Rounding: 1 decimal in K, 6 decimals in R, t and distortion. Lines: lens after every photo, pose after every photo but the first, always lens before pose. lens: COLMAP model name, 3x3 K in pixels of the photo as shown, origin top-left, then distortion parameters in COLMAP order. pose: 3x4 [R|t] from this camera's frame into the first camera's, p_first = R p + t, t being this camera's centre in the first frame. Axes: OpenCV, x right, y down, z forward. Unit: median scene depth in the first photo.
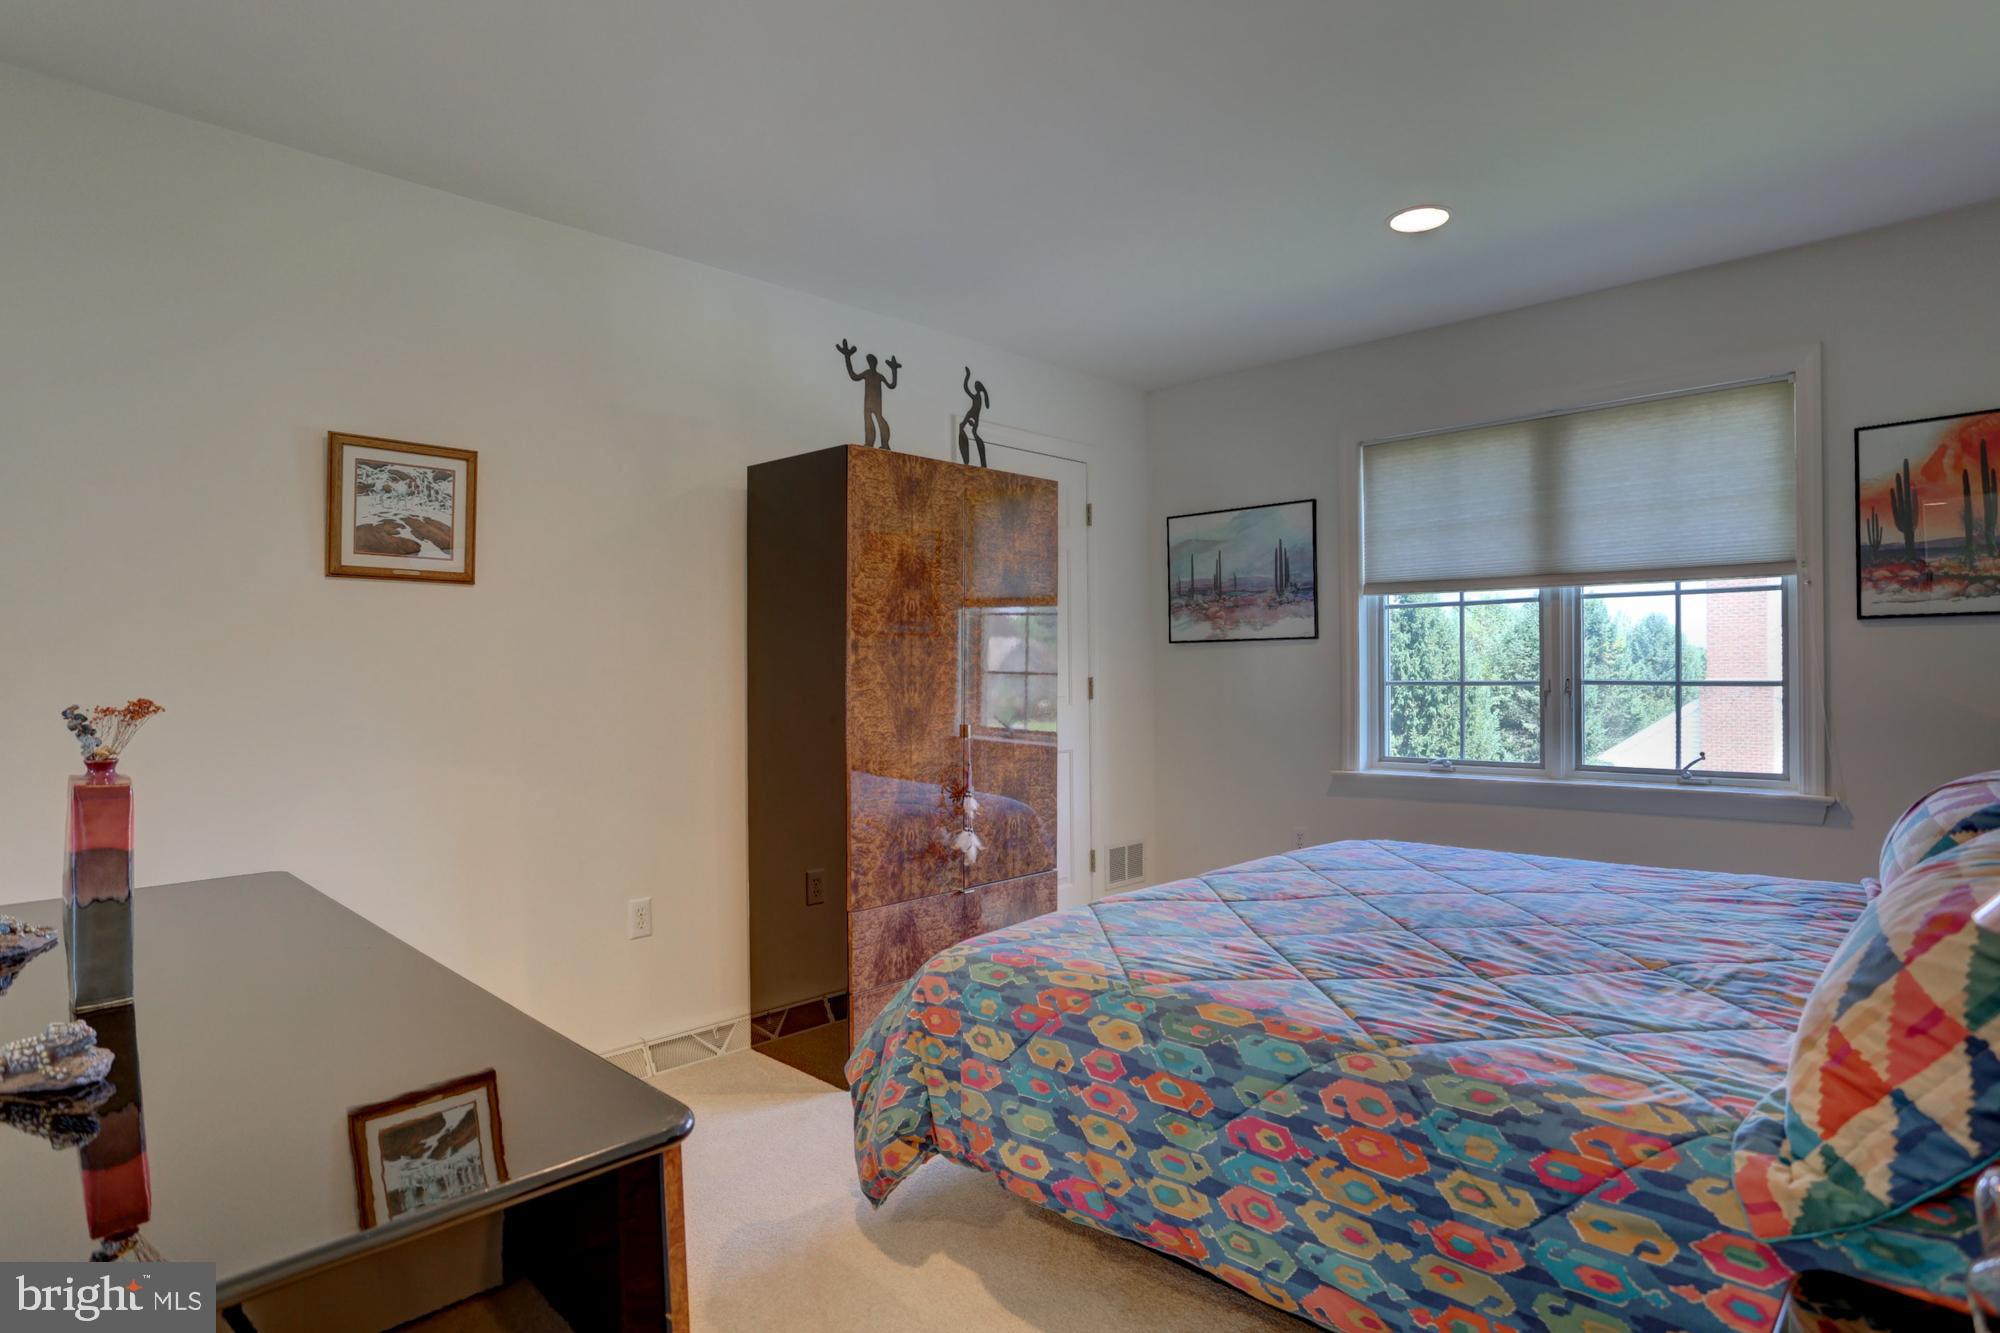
lens RADIAL K [[1077.0, 0, 1001.4], [0, 1077.0, 665.9], [0, 0, 1]] dist [-0.008603, -0.000226]
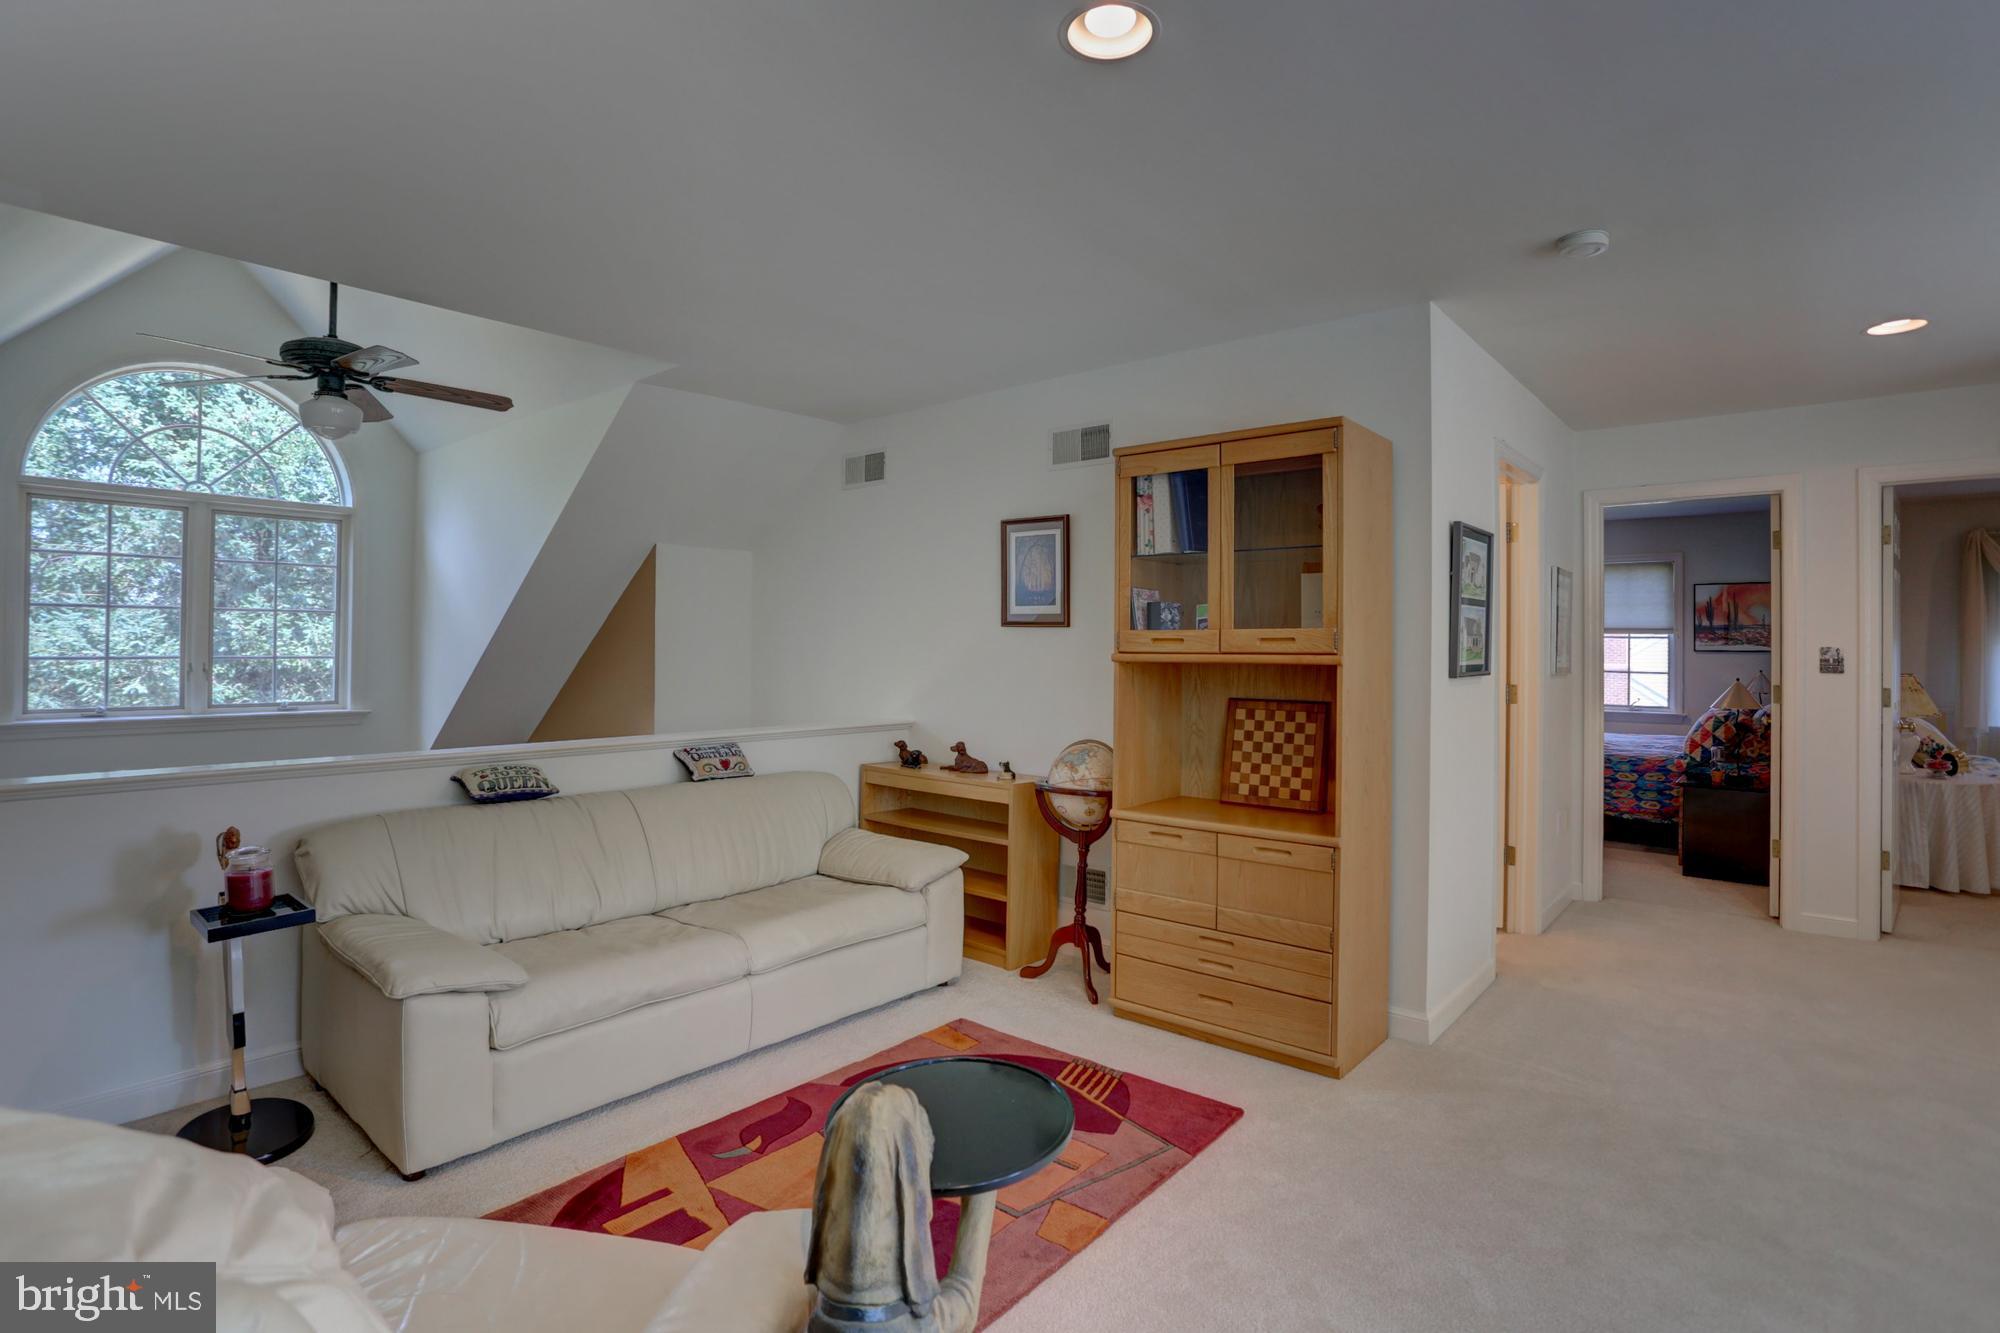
lens RADIAL K [[990.3, 0, 997.5], [0, 990.3, 658.9], [0, 0, 1]] dist [-0.054102, 0.016272]
pose [[0.998385, 0.005213, 0.056575, -1.289457], [-0.005948, 0.999900, 0.012827, -0.047097], [-0.056503, -0.013143, 0.998316, -1.578781]]
